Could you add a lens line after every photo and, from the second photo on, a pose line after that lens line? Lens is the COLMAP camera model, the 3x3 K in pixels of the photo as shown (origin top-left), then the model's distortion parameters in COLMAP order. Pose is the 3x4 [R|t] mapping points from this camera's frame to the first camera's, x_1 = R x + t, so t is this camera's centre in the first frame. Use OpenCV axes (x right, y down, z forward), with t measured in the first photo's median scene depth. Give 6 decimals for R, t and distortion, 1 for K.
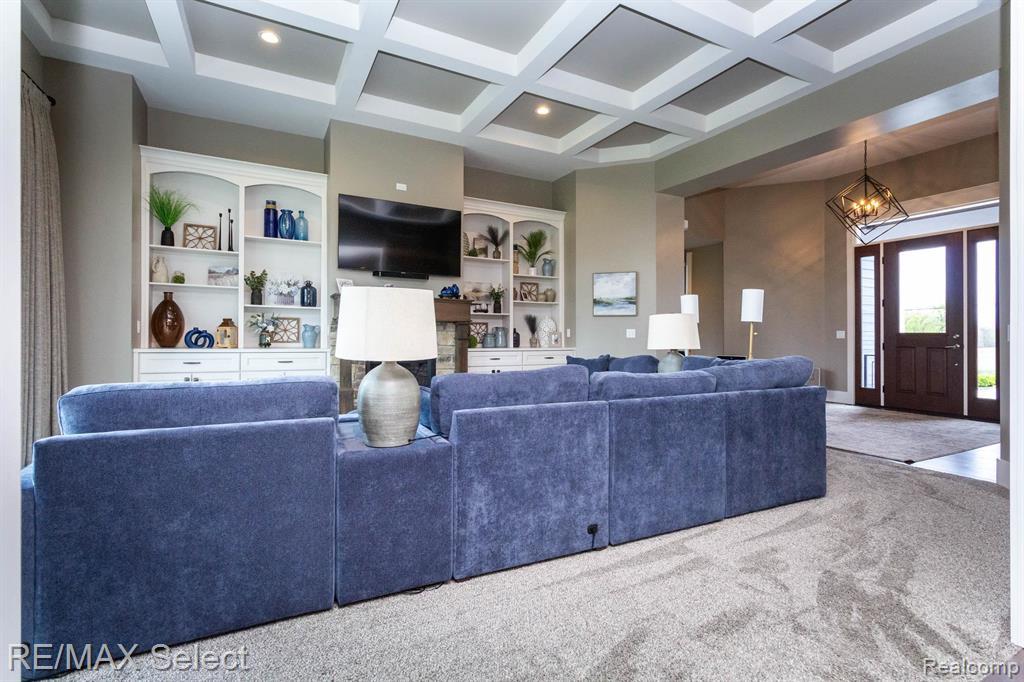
lens RADIAL K [[477.7, 0, 517.7], [0, 477.7, 334.6], [0, 0, 1]] dist [0.000235, 0.001415]
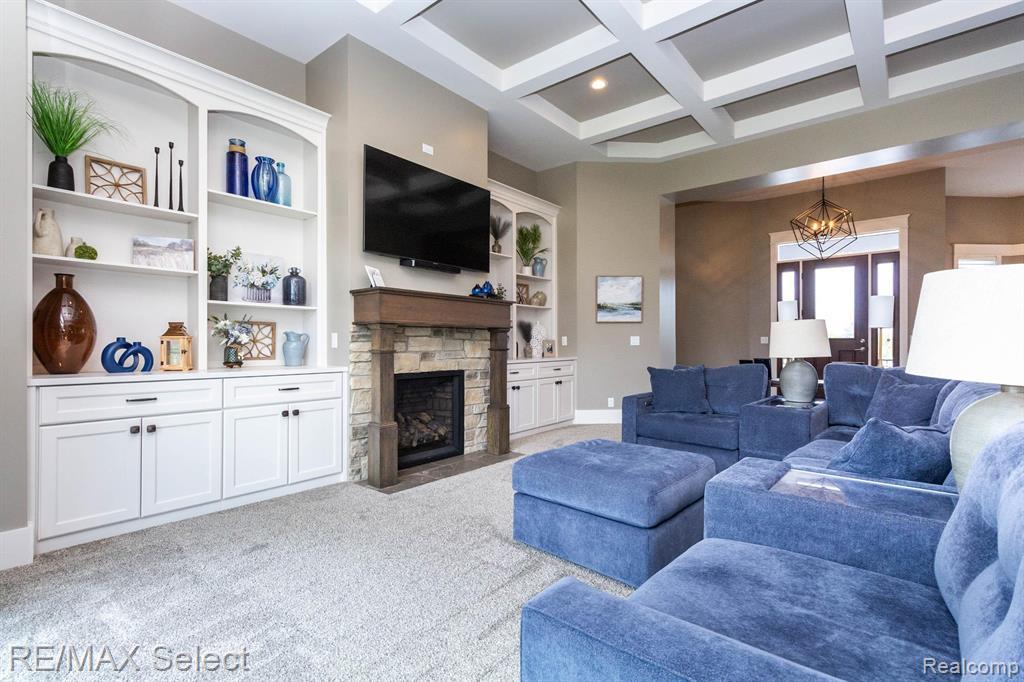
lens RADIAL K [[477.7, 0, 516.6], [0, 477.7, 343.3], [0, 0, 1]] dist [0.000235, 0.001415]
pose [[0.922377, -0.010790, 0.386139, -0.404534], [0.009549, 0.999941, 0.005134, -0.005472], [-0.386172, -0.001048, 0.922426, 0.248240]]
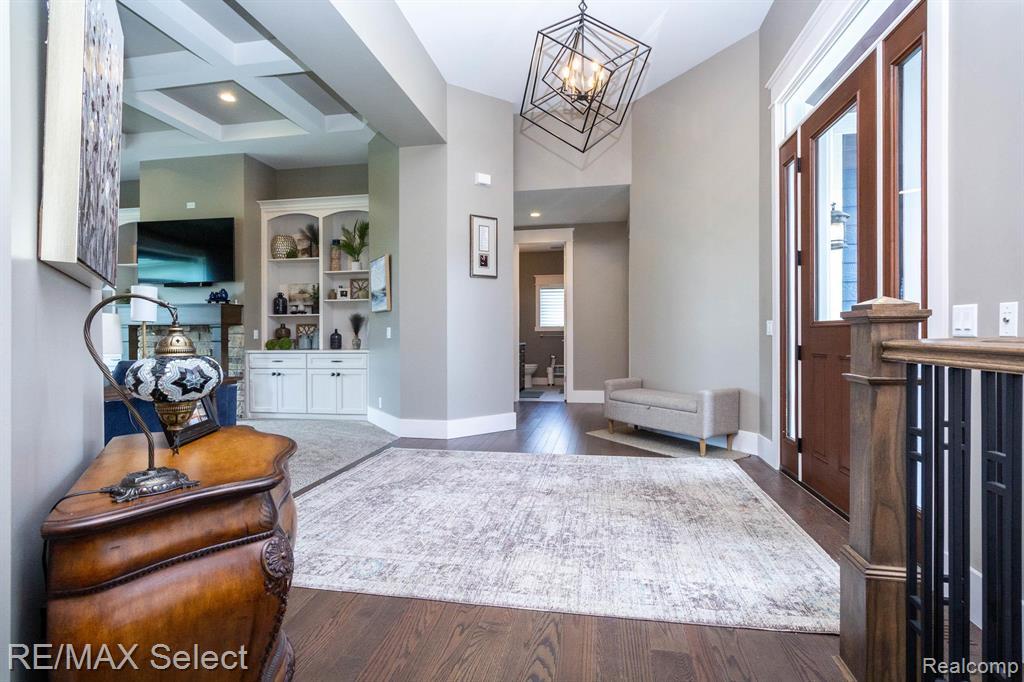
lens RADIAL K [[477.7, 0, 514.1], [0, 477.7, 339.5], [0, 0, 1]] dist [0.000235, 0.001415]
pose [[0.782342, -0.004544, -0.622832, 1.033337], [0.012661, 0.999883, 0.008608, 0.004385], [0.622720, -0.014620, 0.782308, 0.586271]]
